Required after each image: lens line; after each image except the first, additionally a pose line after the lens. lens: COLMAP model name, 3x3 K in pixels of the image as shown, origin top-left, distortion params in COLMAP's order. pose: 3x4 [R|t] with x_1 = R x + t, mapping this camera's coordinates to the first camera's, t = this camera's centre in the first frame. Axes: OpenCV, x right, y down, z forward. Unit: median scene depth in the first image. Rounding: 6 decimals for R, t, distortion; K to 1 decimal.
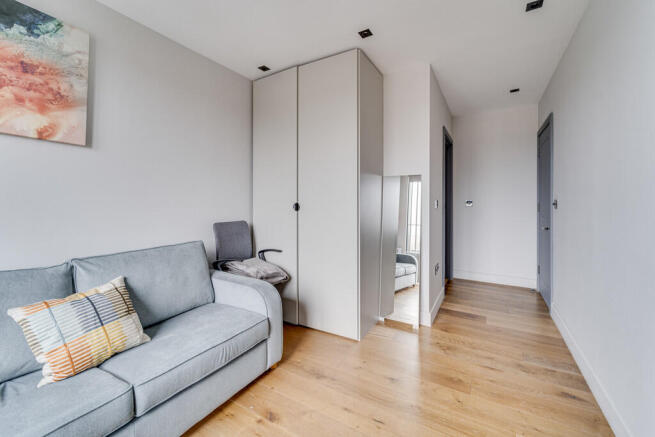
lens RADIAL K [[271.1, 0, 330.2], [0, 271.1, 200.0], [0, 0, 1]] dist [-0.000765, -0.000379]
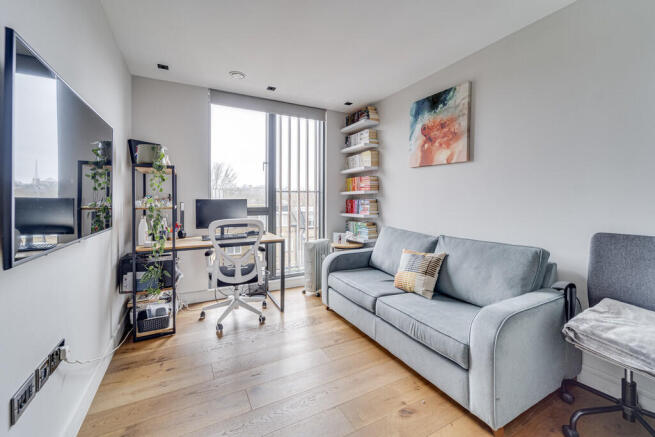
lens RADIAL K [[271.1, 0, 330.2], [0, 271.1, 200.0], [0, 0, 1]] dist [-0.000765, -0.000379]
pose [[-0.516379, -0.003297, -0.856354, 0.743843], [0.000610, 0.999991, -0.004218, 0.011663], [0.856360, -0.002700, -0.516372, 1.190684]]
